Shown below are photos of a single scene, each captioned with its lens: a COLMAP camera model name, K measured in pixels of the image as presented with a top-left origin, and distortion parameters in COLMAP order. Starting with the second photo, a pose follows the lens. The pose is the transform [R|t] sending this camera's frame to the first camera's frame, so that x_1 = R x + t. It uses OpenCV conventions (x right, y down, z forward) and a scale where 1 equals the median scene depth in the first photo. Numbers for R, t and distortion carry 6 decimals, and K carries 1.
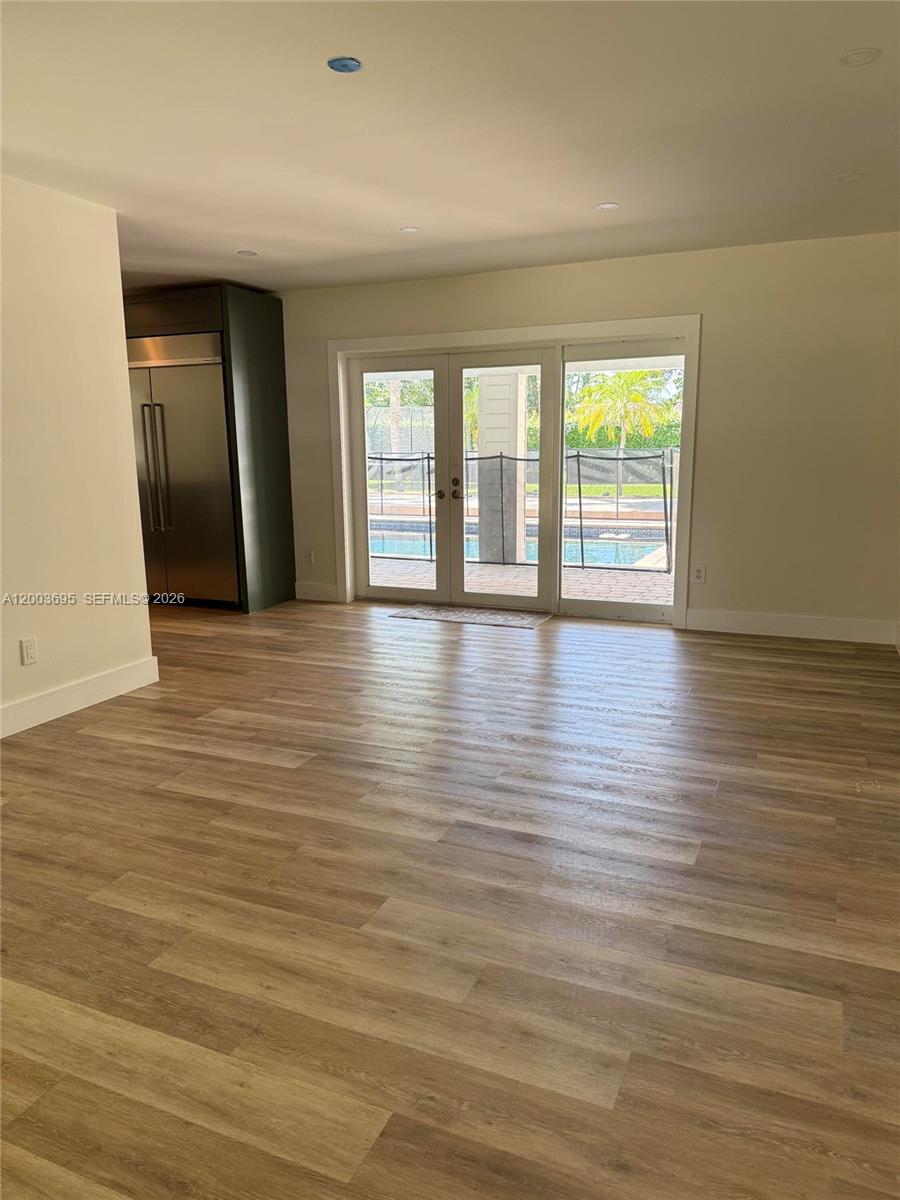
lens RADIAL K [[835.2, 0, 450.0], [0, 835.2, 600.0], [0, 0, 1]] dist [0.102731, -0.159800]
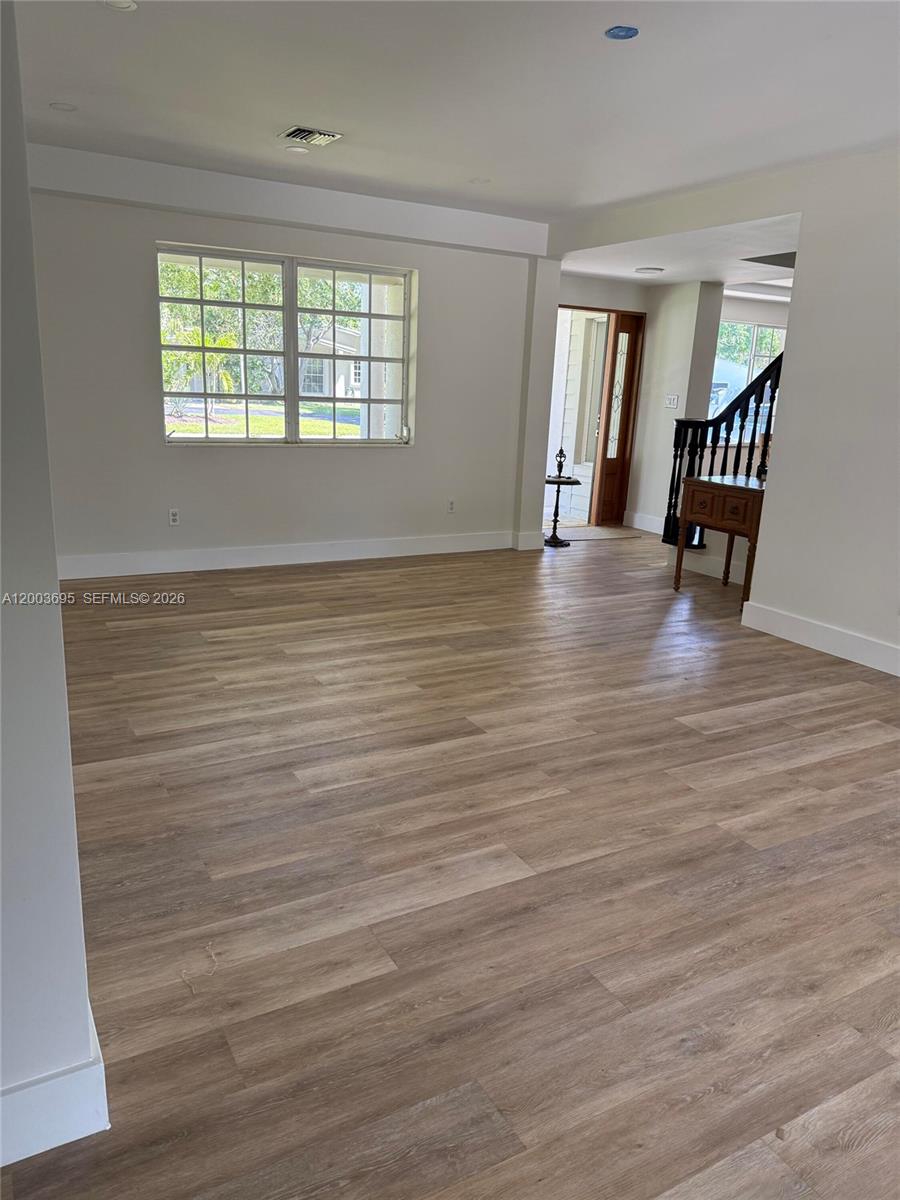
lens RADIAL K [[854.0, 0, 441.9], [0, 854.0, 563.2], [0, 0, 1]] dist [0.106058, -0.108700]
pose [[-0.605226, 0.150991, -0.781603, 0.974532], [-0.181252, 0.929920, 0.319993, -0.325018], [0.775145, 0.335335, -0.535445, 1.608981]]
